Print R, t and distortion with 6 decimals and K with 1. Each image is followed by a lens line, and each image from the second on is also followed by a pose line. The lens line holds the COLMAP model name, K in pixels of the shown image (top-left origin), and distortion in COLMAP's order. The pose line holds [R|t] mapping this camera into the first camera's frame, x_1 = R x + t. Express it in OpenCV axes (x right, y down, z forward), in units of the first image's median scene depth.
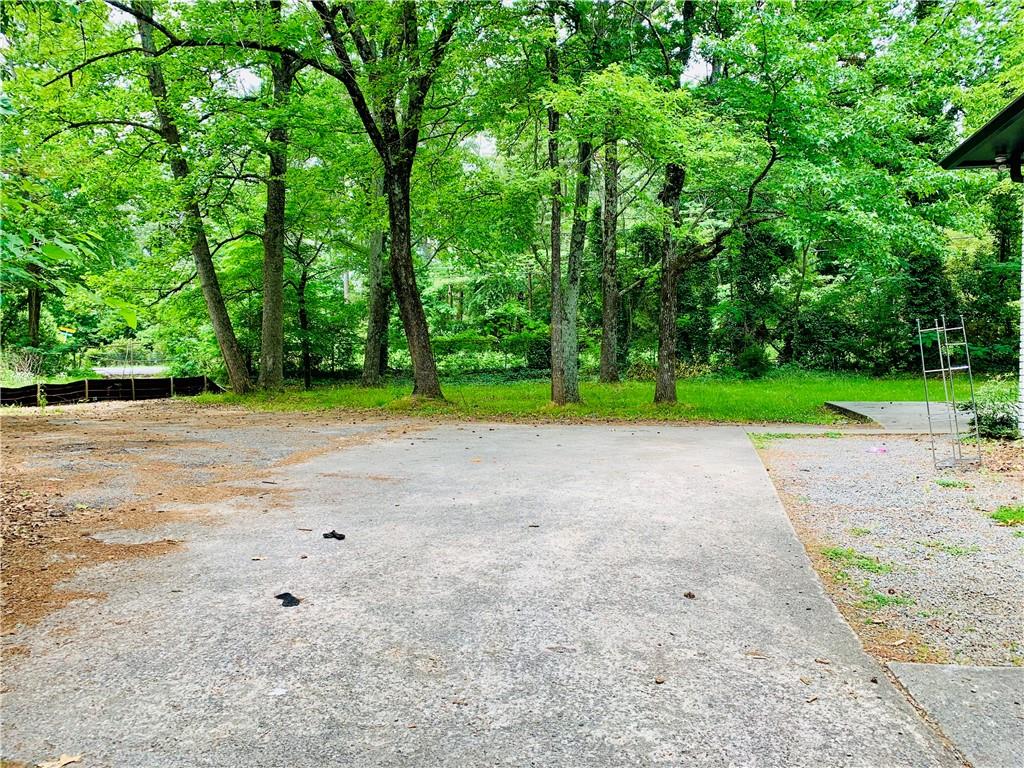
lens RADIAL K [[764.8, 0, 512.0], [0, 764.8, 384.0], [0, 0, 1]] dist [0.050783, -0.082419]
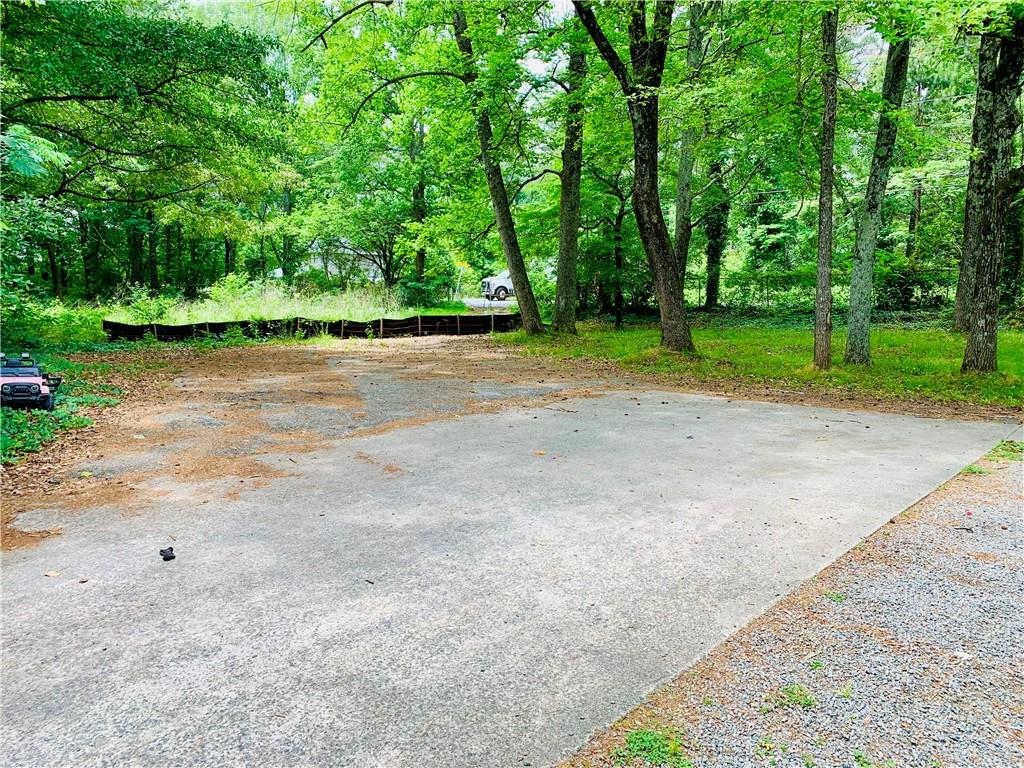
lens RADIAL K [[764.8, 0, 512.0], [0, 764.8, 384.0], [0, 0, 1]] dist [0.050783, -0.082419]
pose [[0.874689, 0.063831, -0.480463, 0.111748], [-0.018453, 0.994957, 0.098590, -0.020215], [0.484333, -0.077369, 0.871456, 0.092655]]
